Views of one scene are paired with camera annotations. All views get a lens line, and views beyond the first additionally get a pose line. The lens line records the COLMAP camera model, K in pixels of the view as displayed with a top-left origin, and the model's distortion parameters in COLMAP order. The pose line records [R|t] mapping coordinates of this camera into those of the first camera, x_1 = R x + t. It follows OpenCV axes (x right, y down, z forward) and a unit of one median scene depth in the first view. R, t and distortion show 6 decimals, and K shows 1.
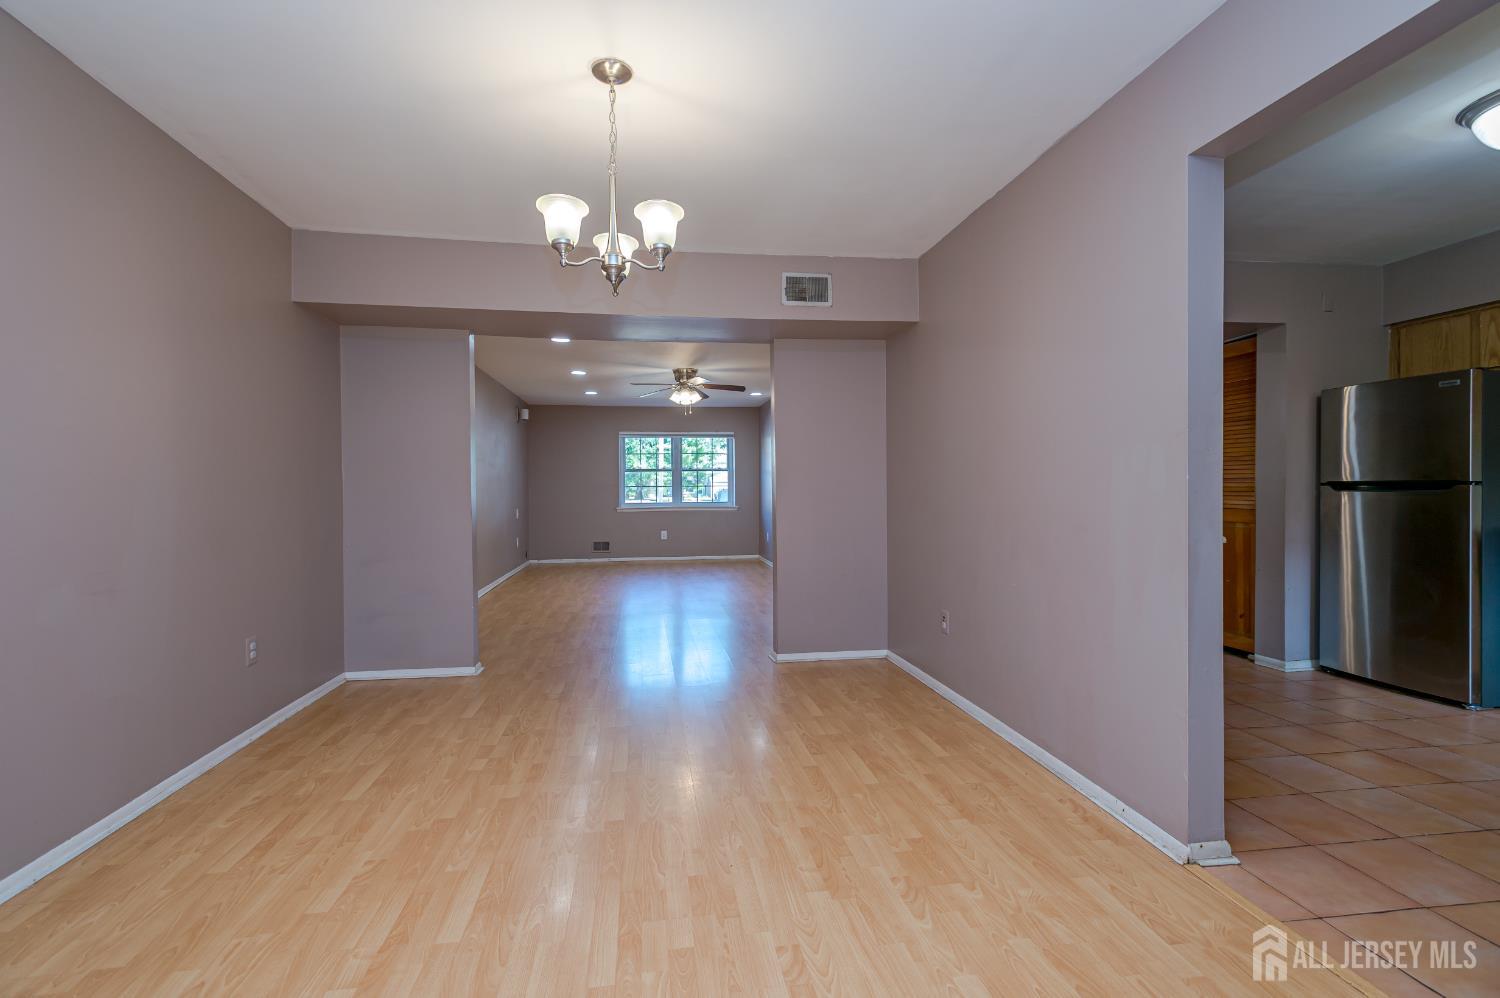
lens RADIAL K [[698.1, 0, 746.2], [0, 698.1, 493.6], [0, 0, 1]] dist [0.010281, -0.004105]
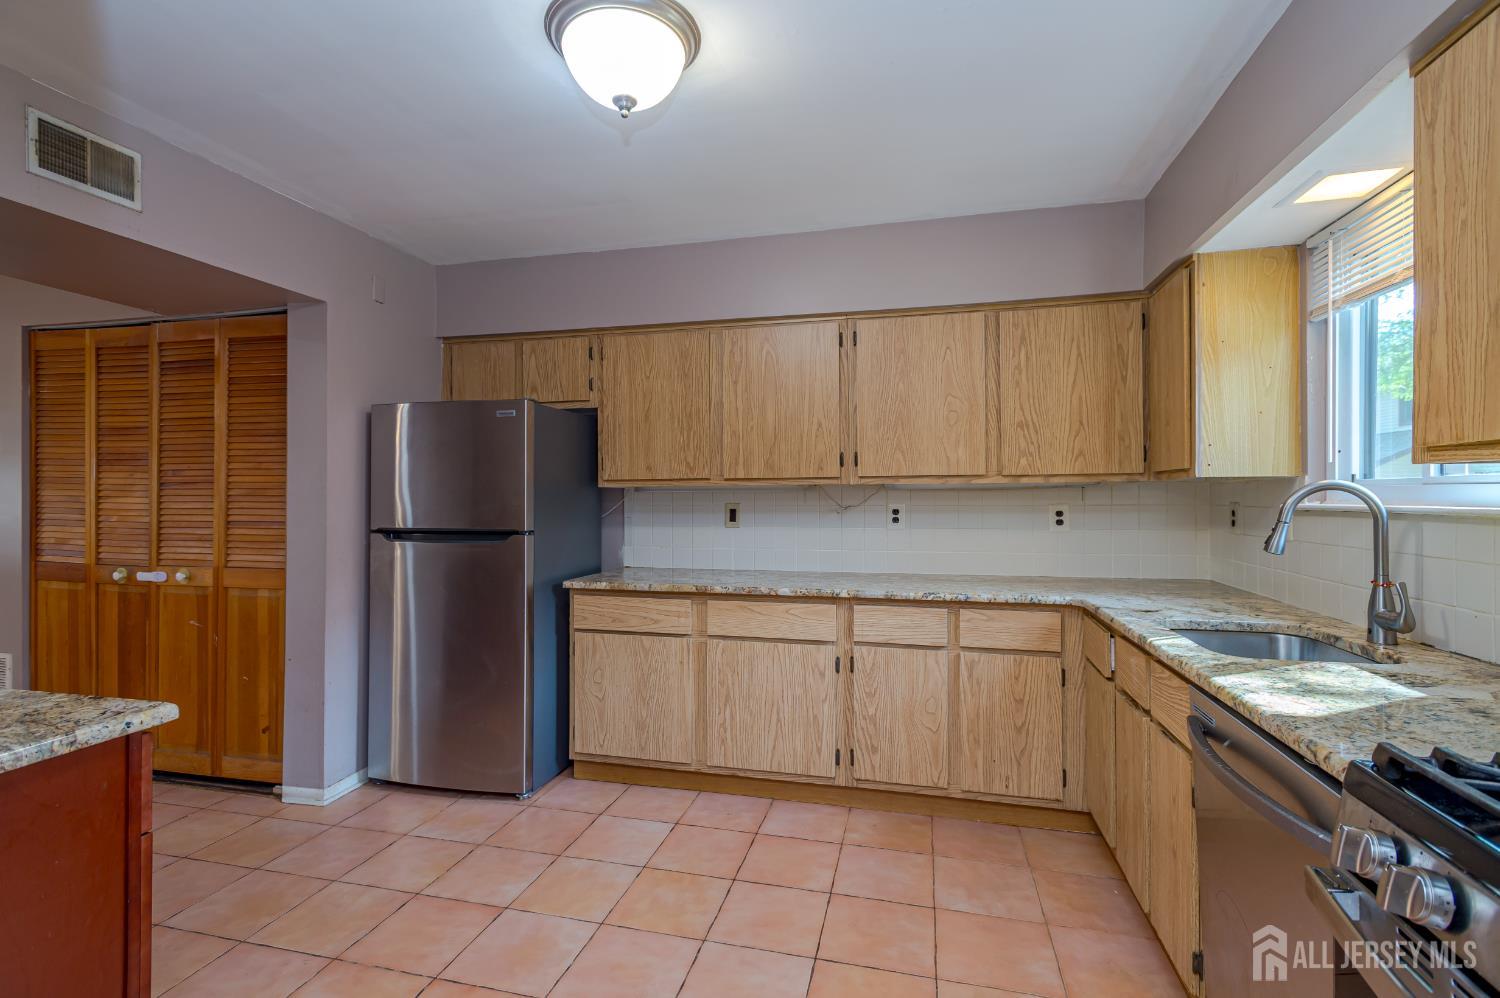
lens RADIAL K [[698.1, 0, 752.2], [0, 698.1, 486.5], [0, 0, 1]] dist [0.010281, -0.004105]
pose [[0.378614, 0.011461, 0.925484, 0.284370], [0.005238, 0.999881, -0.014525, -0.047000], [-0.925540, 0.010347, 0.378509, 0.343846]]
